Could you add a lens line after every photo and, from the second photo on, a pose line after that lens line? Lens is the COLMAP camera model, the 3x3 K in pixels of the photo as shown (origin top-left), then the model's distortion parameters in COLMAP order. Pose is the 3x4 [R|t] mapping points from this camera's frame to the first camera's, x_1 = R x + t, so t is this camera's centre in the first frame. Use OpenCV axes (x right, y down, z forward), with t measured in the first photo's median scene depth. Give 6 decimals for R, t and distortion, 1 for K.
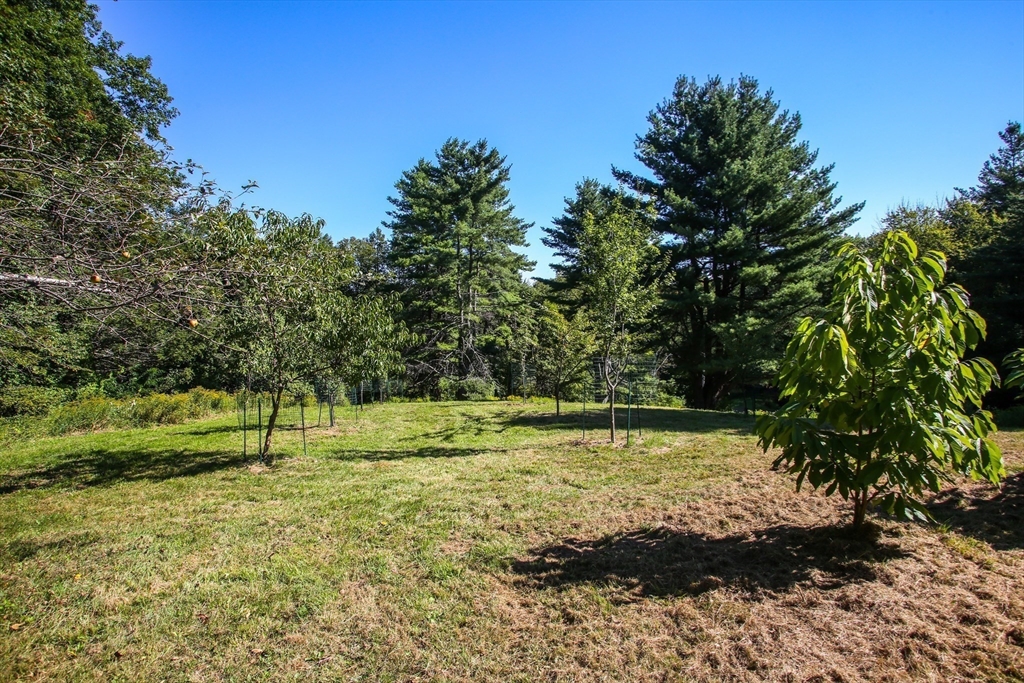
lens RADIAL K [[492.0, 0, 508.6], [0, 492.0, 339.3], [0, 0, 1]] dist [-0.077411, 0.027642]
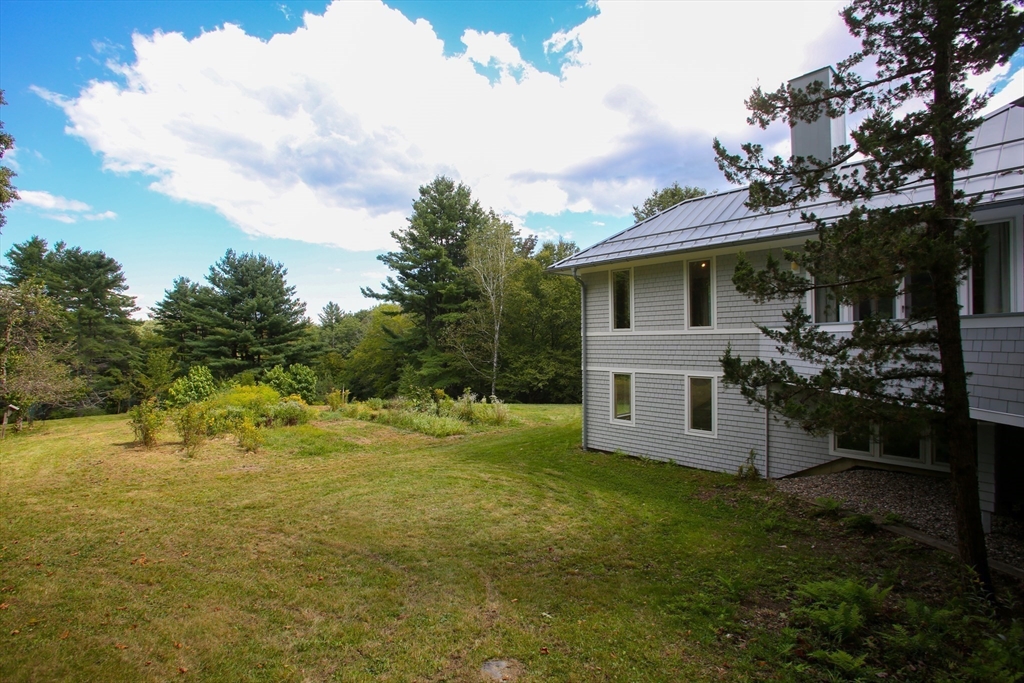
lens RADIAL K [[492.0, 0, 508.6], [0, 492.0, 339.3], [0, 0, 1]] dist [-0.077411, 0.027642]
pose [[0.768202, 0.013994, 0.640054, -0.010318], [0.014563, 0.999120, -0.039323, -0.045218], [-0.640041, 0.039529, 0.767323, -0.710429]]
